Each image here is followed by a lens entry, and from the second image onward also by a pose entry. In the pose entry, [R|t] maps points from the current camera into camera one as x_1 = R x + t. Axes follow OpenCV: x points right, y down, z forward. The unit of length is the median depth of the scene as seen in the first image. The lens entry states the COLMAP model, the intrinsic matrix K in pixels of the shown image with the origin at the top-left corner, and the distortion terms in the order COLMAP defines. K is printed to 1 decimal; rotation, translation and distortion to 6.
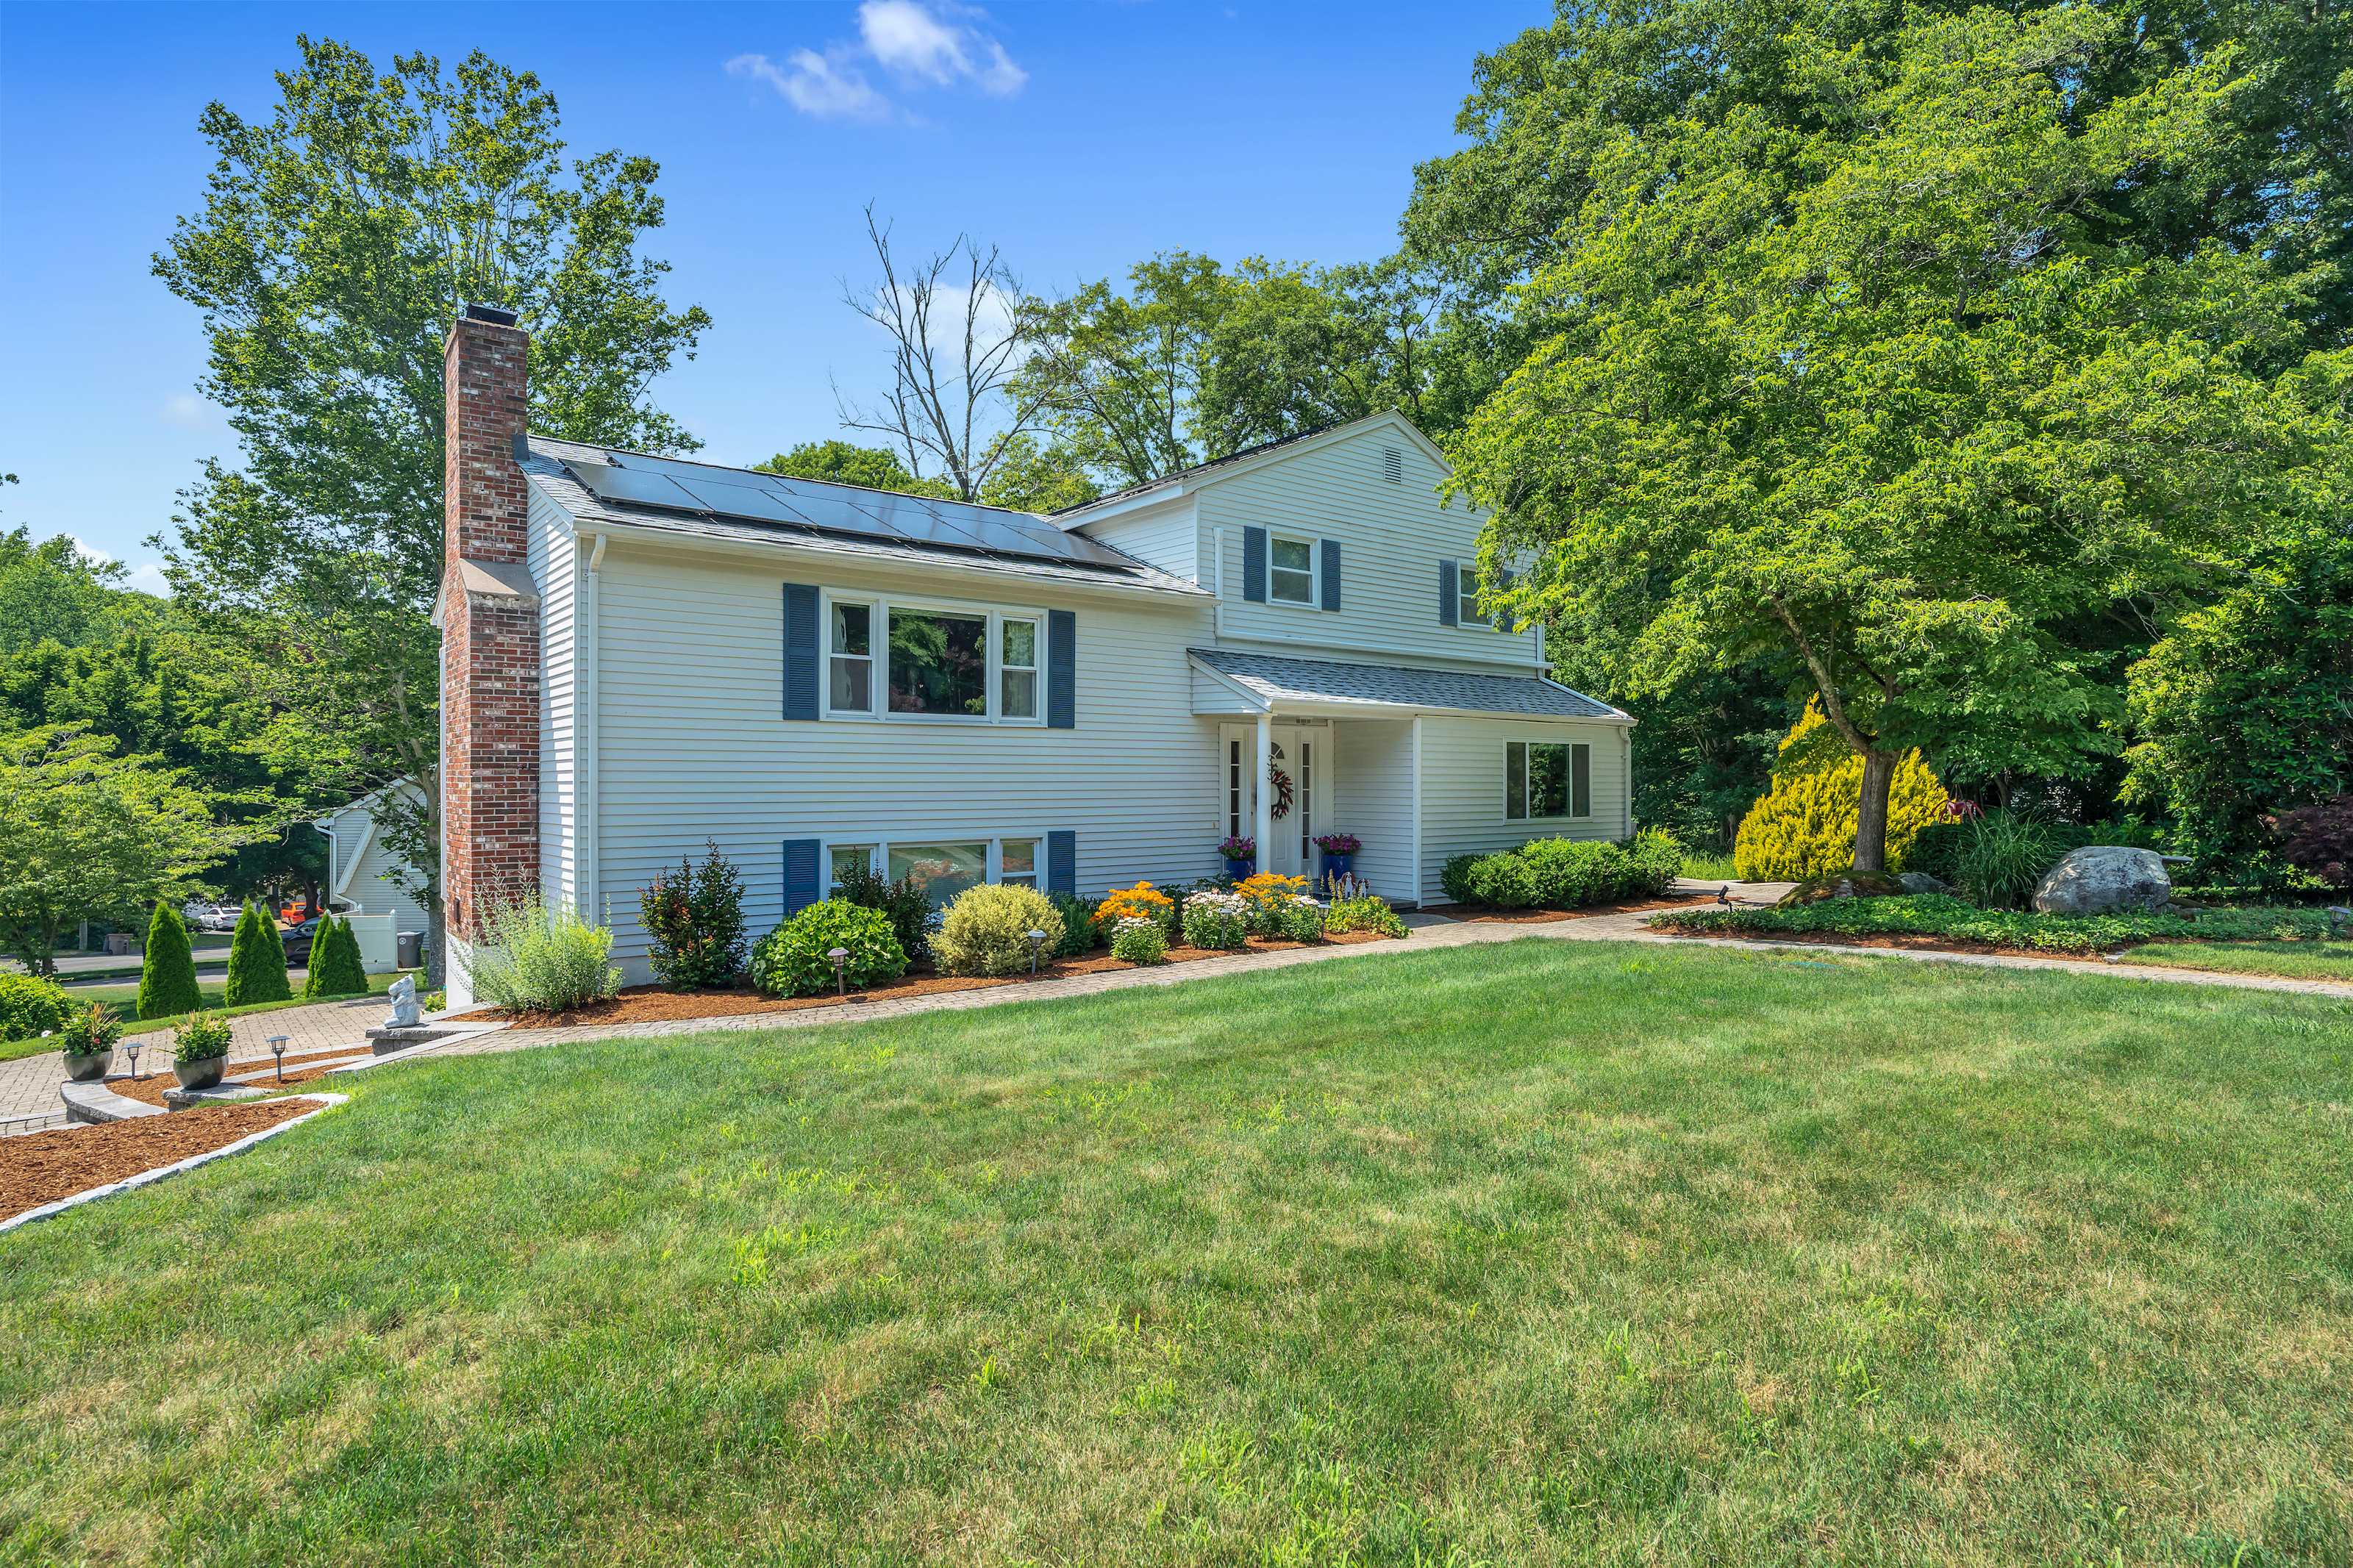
lens RADIAL K [[1249.8, 0, 1176.5], [0, 1249.8, 784.0], [0, 0, 1]] dist [-0.001594, -0.000089]
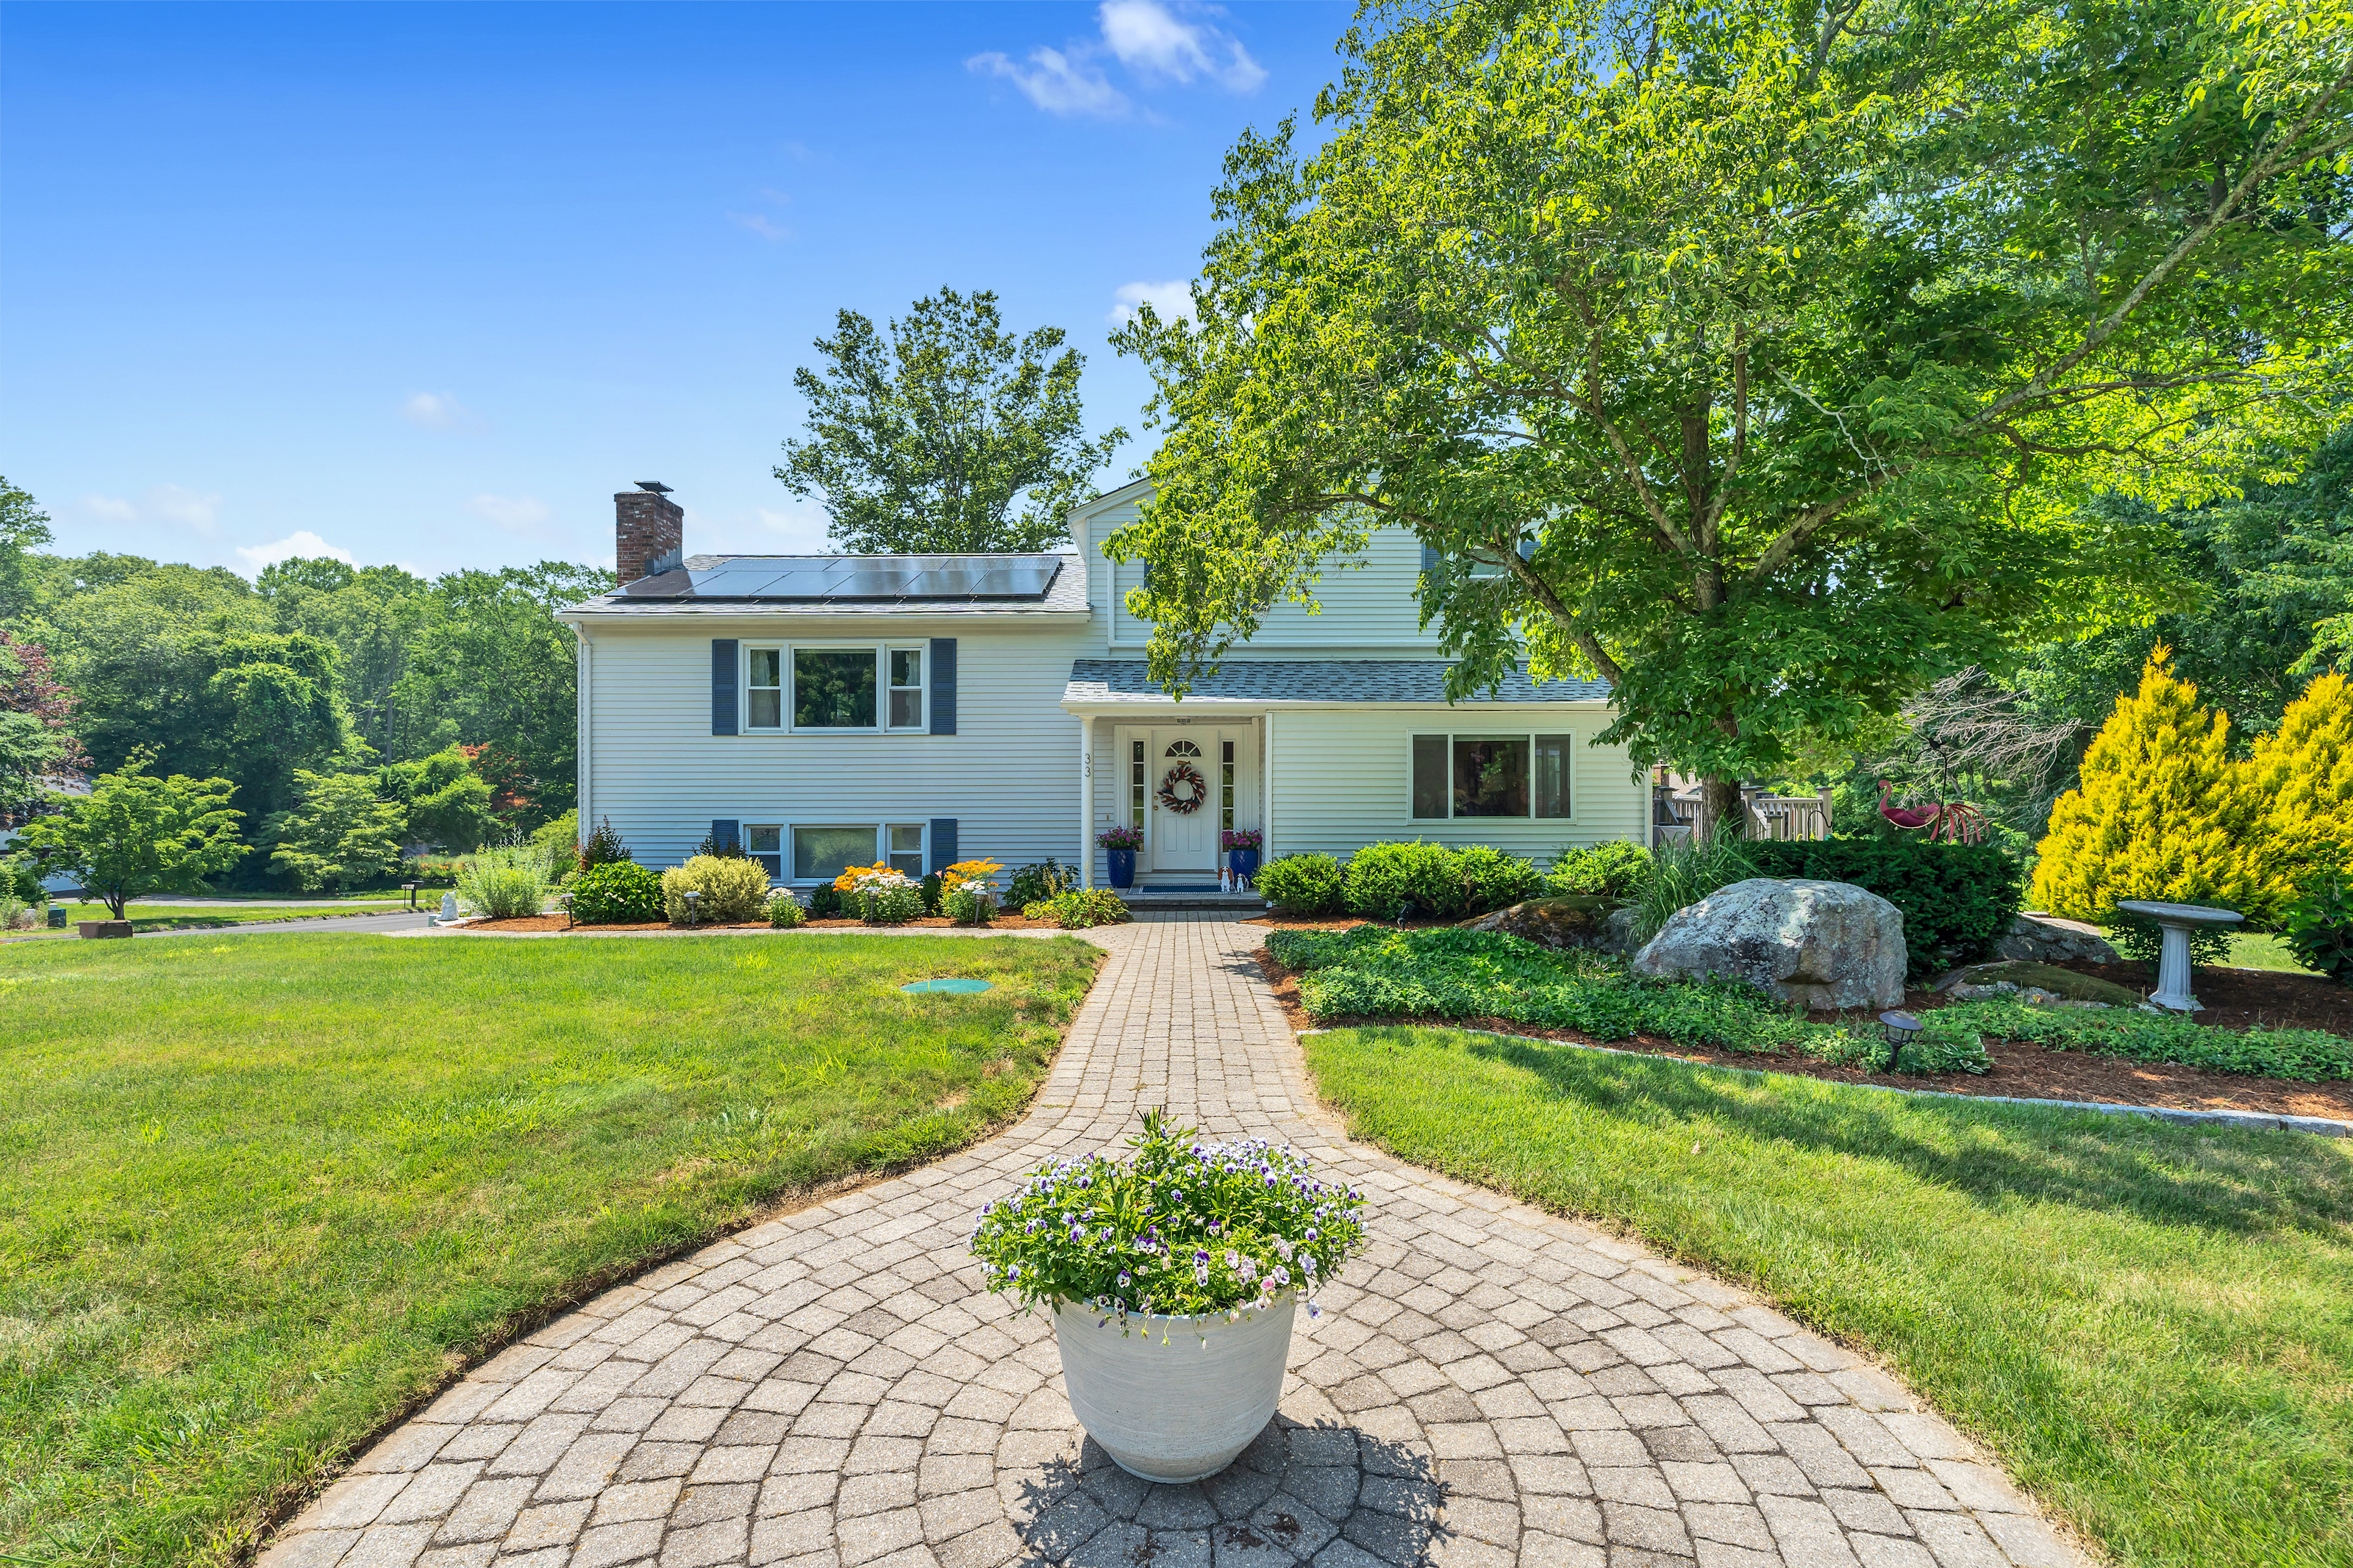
lens RADIAL K [[1044.5, 0, 1172.5], [0, 1044.5, 784.8], [0, 0, 1]] dist [-0.005292, -0.000012]
pose [[0.777772, 0.003945, -0.628534, 0.731148], [0.000525, 0.999976, 0.006927, -0.002676], [0.628546, -0.005718, 0.777751, 0.347711]]
